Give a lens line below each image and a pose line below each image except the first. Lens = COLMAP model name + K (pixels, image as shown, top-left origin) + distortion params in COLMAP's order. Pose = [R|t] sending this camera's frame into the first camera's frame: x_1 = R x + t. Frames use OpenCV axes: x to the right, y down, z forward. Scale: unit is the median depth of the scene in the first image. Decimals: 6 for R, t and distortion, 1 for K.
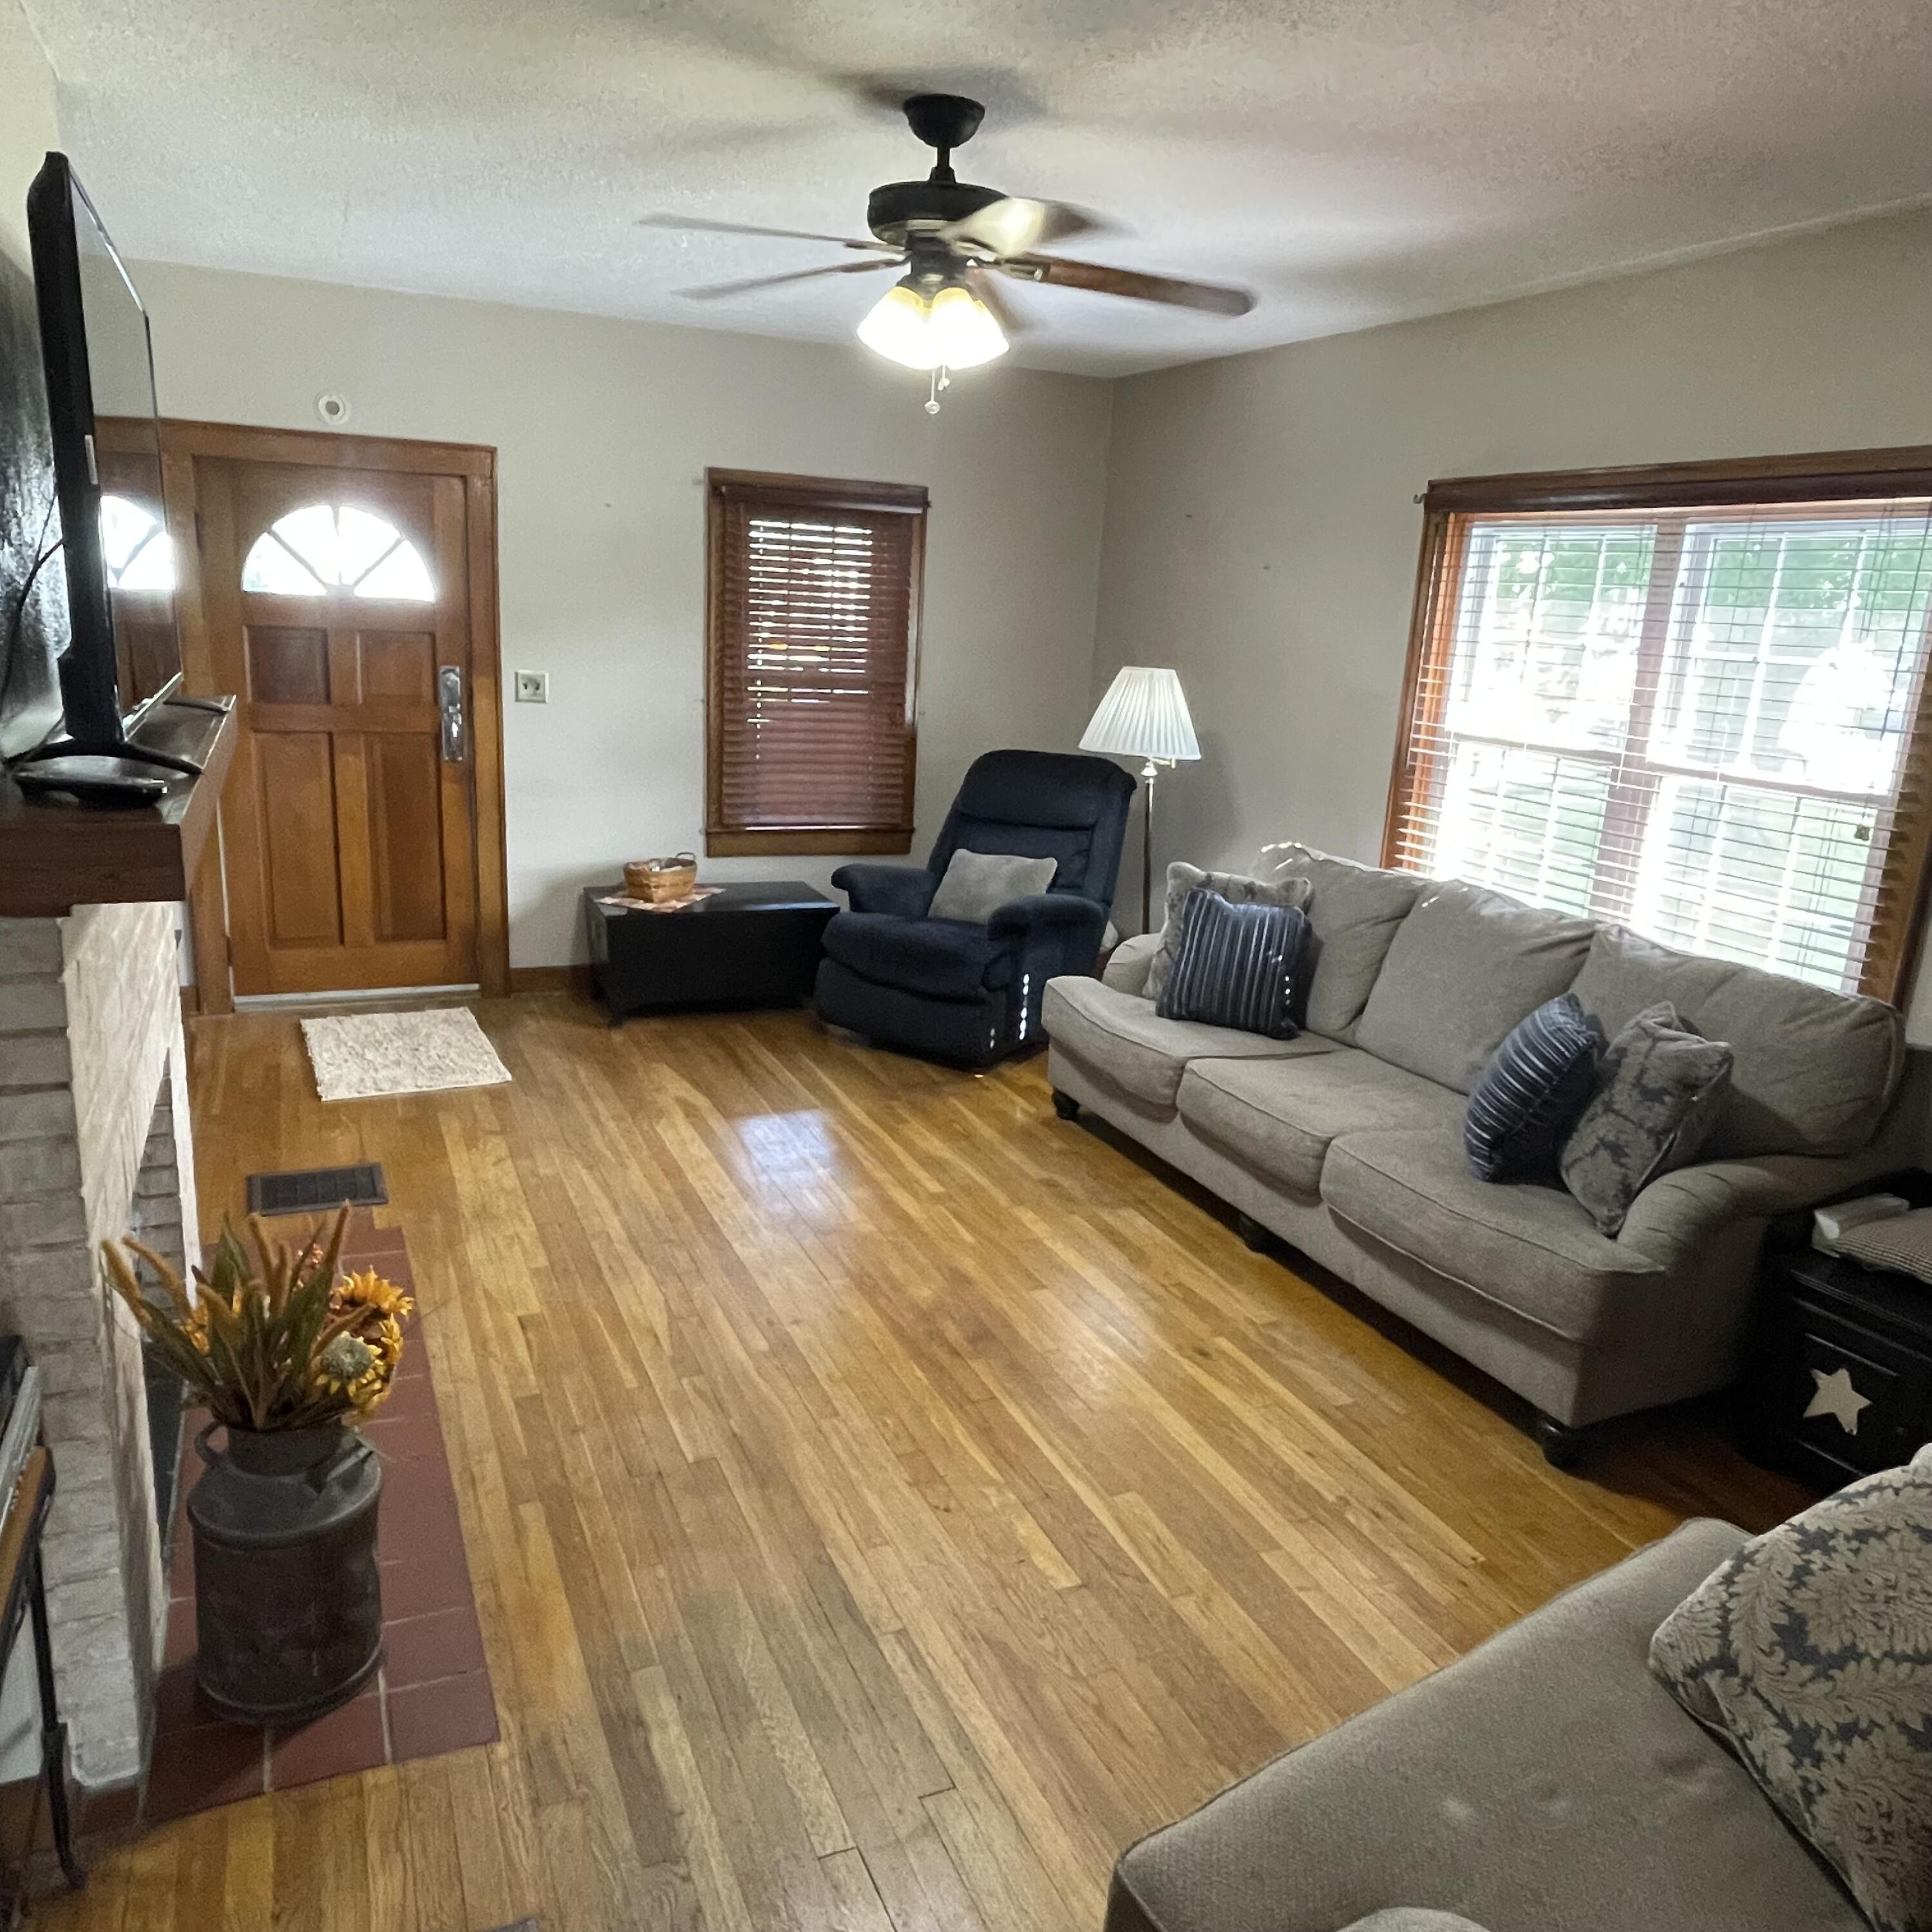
lens RADIAL K [[1445.7, 0, 948.9], [0, 1445.7, 964.1], [0, 0, 1]] dist [0.020244, -0.039620]
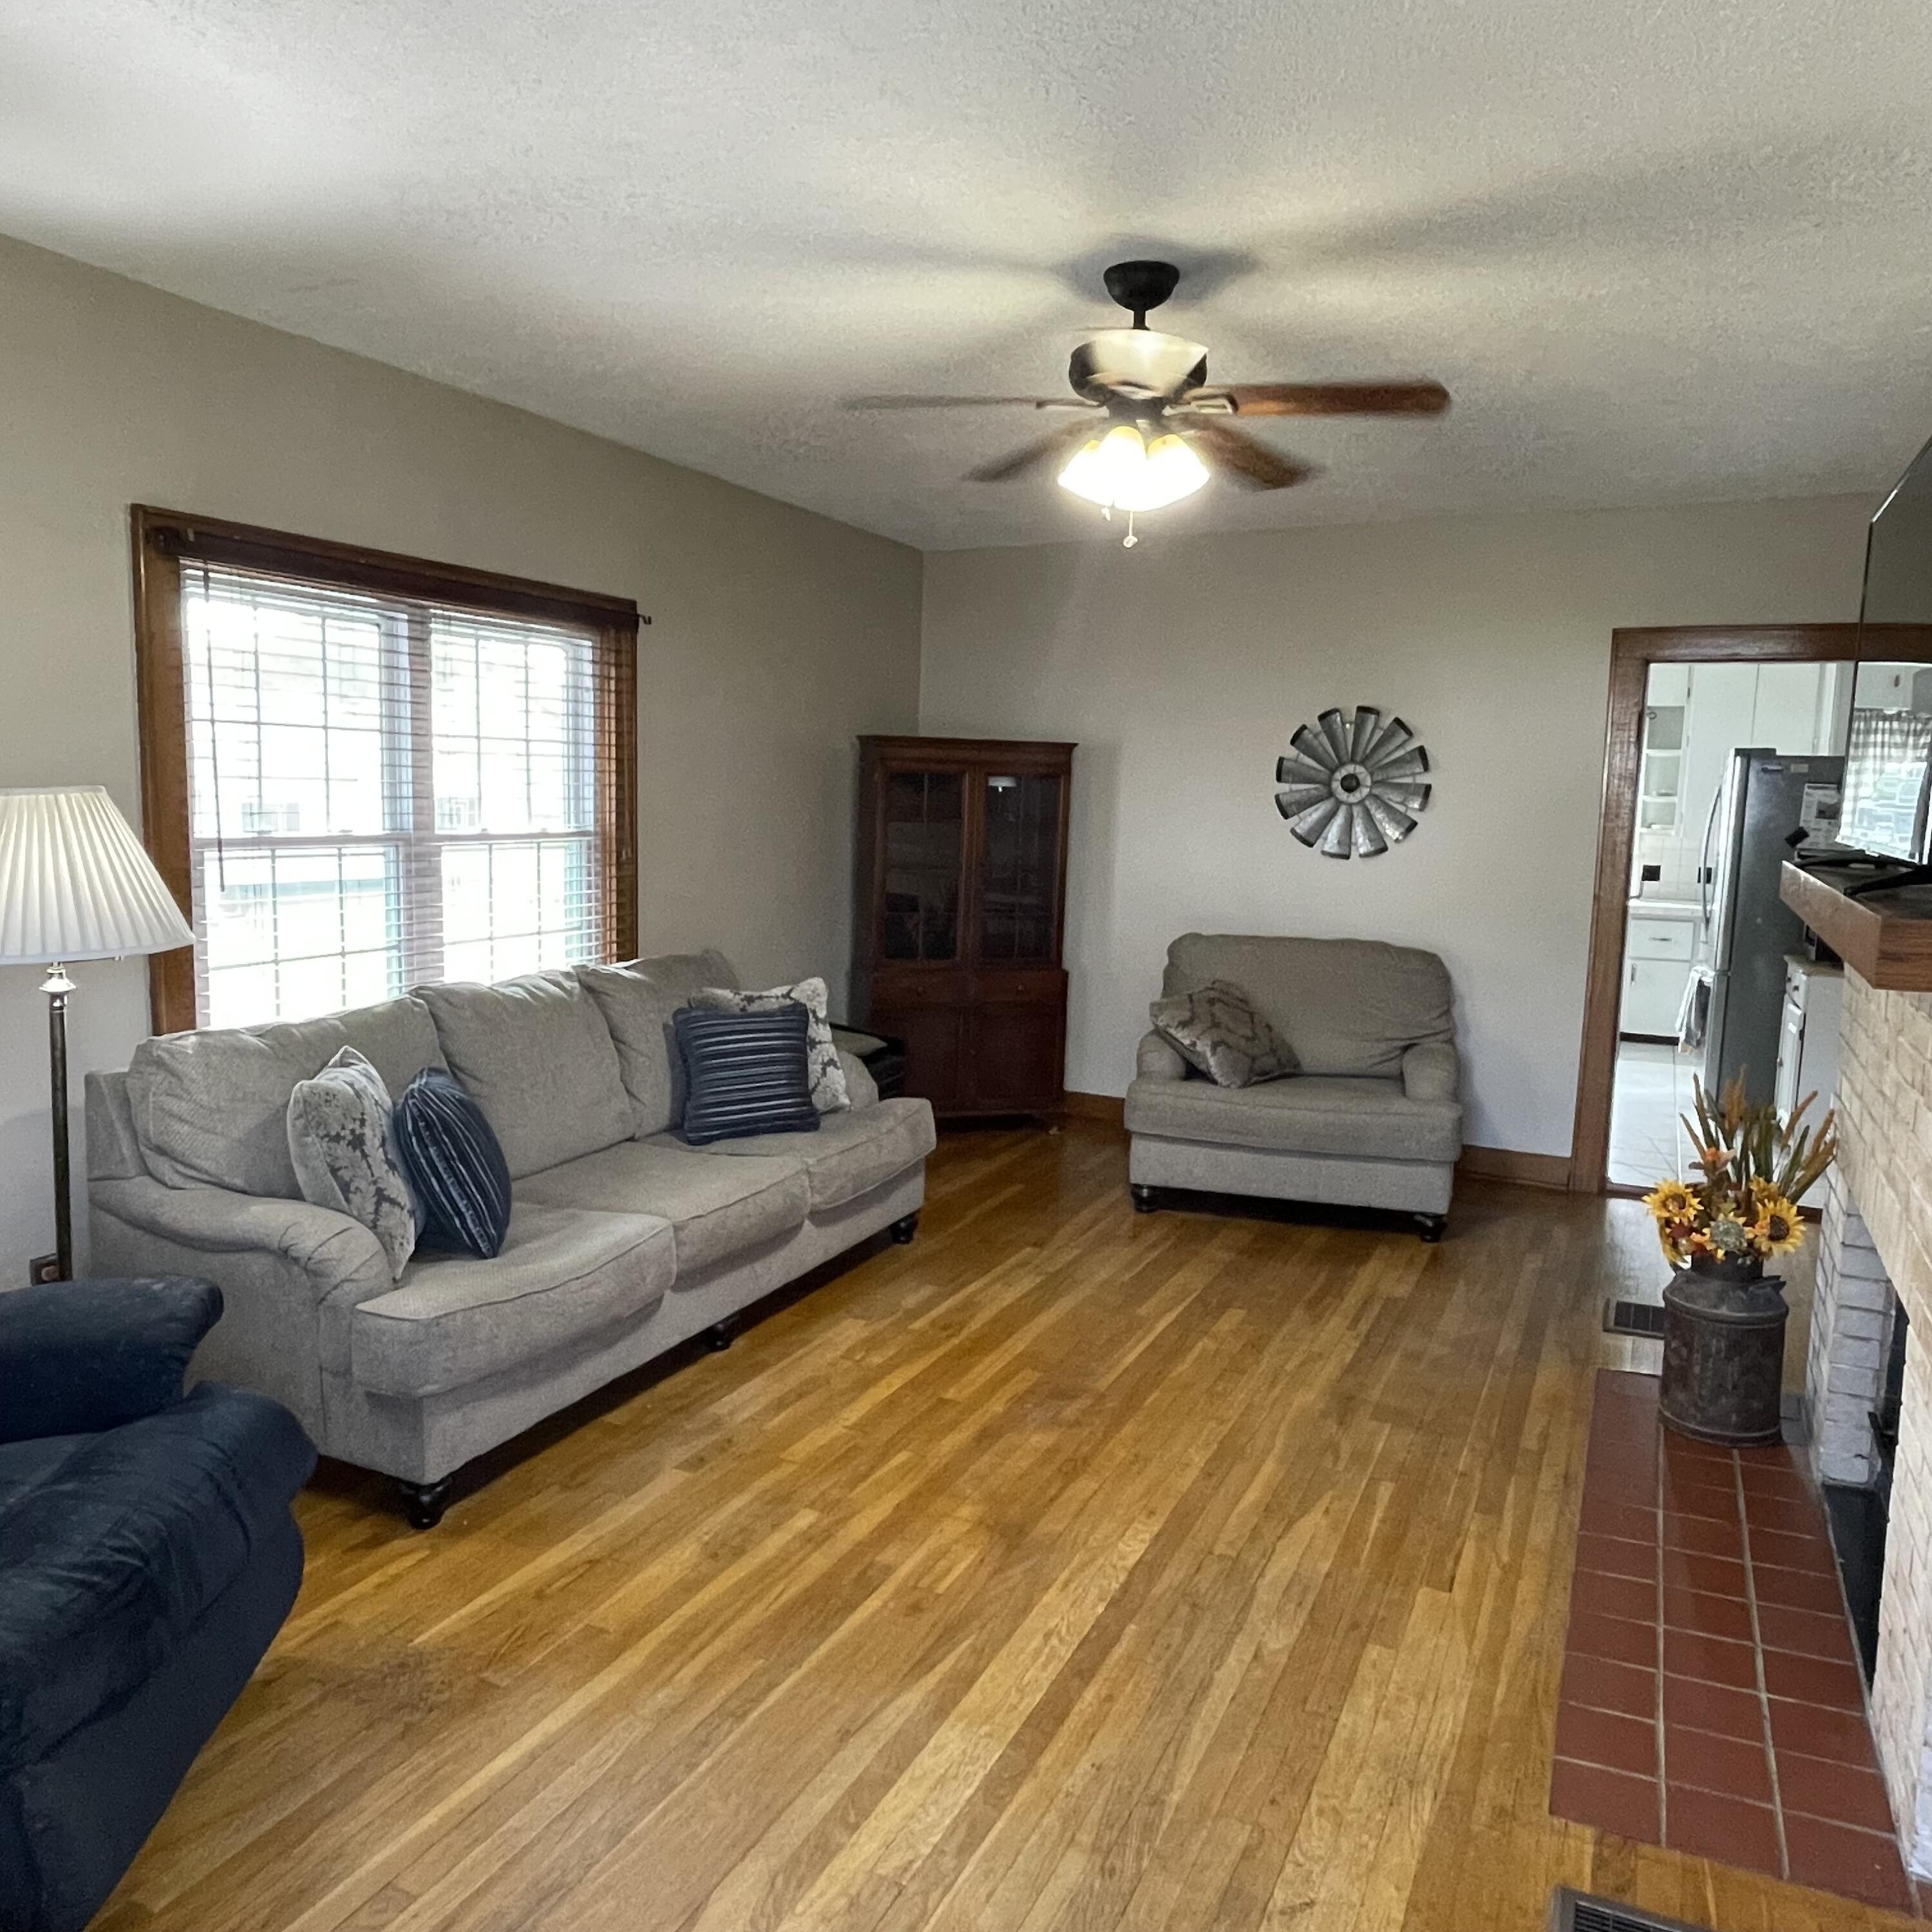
lens RADIAL K [[1445.7, 0, 954.9], [0, 1445.7, 964.2], [0, 0, 1]] dist [0.020244, -0.039620]
pose [[-0.641169, -0.159015, 0.750744, -0.550711], [0.133355, 0.940324, 0.313060, -0.314522], [-0.755724, 0.300840, -0.581702, 1.286279]]
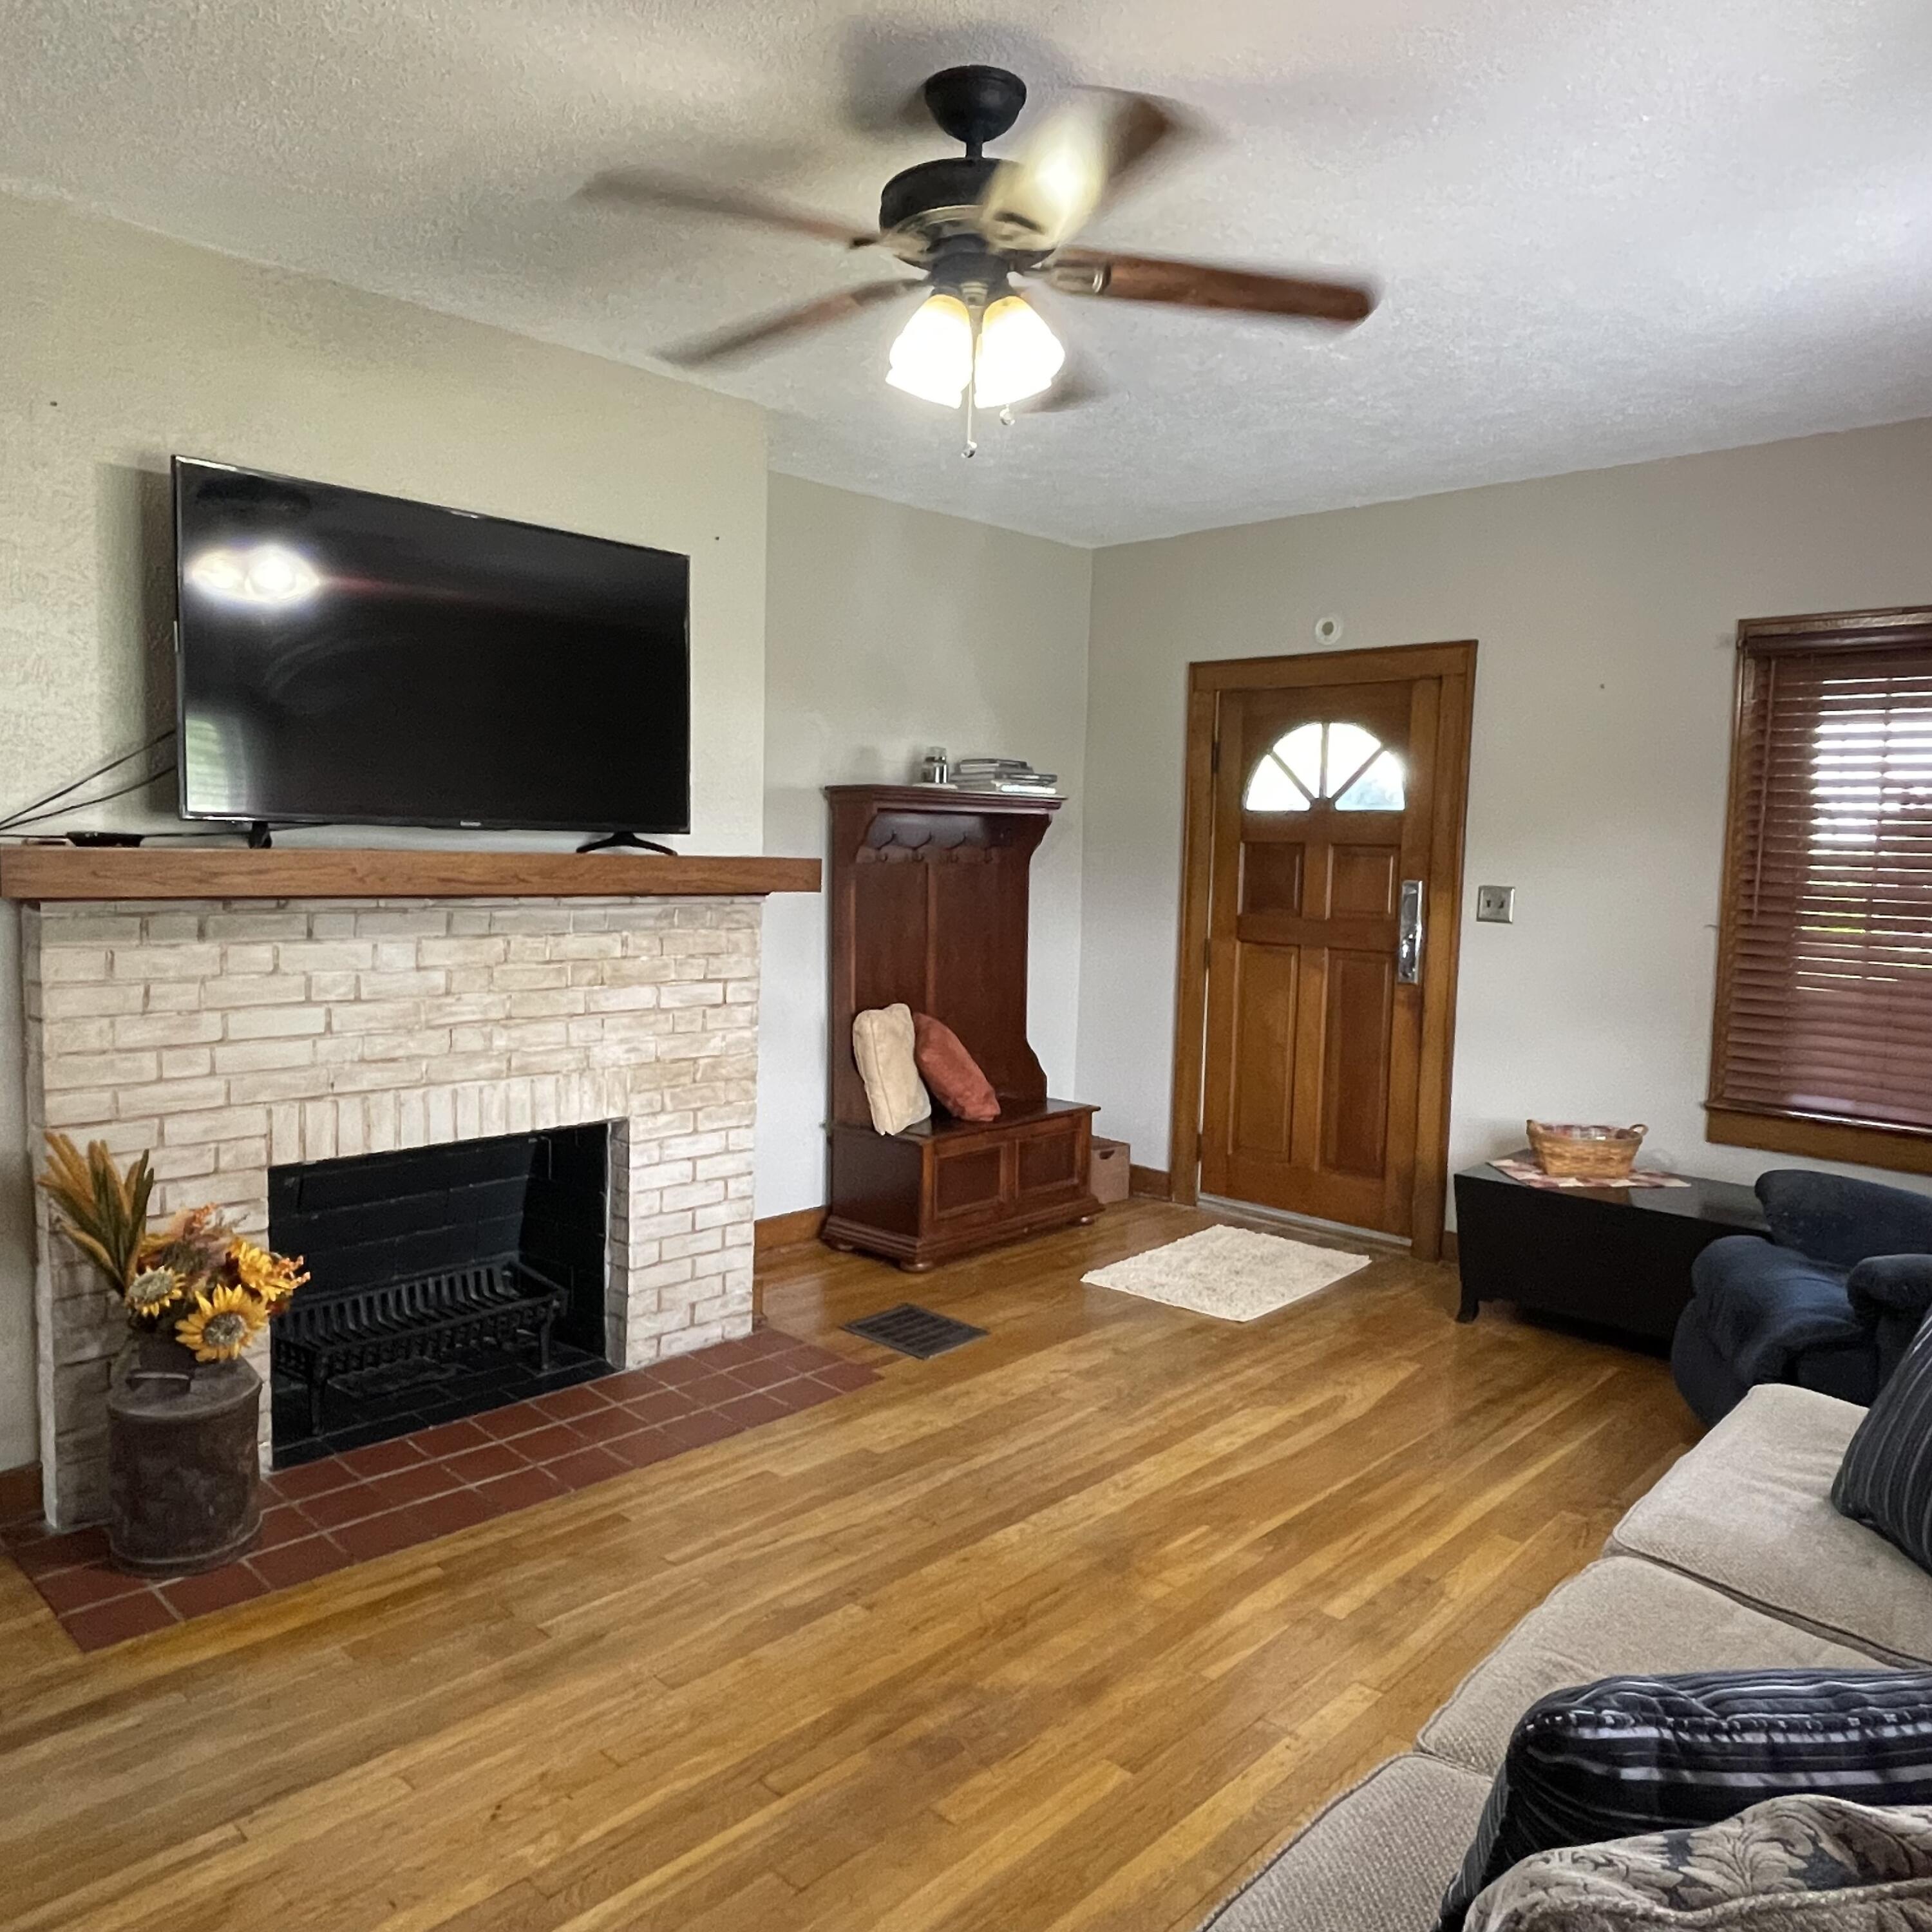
lens RADIAL K [[1445.7, 0, 958.8], [0, 1445.7, 968.6], [0, 0, 1]] dist [0.020244, -0.039620]
pose [[0.383931, 0.037400, -0.922604, 0.513073], [-0.229030, 0.971812, -0.055913, -0.046704], [0.894507, 0.232771, 0.381675, 0.541902]]
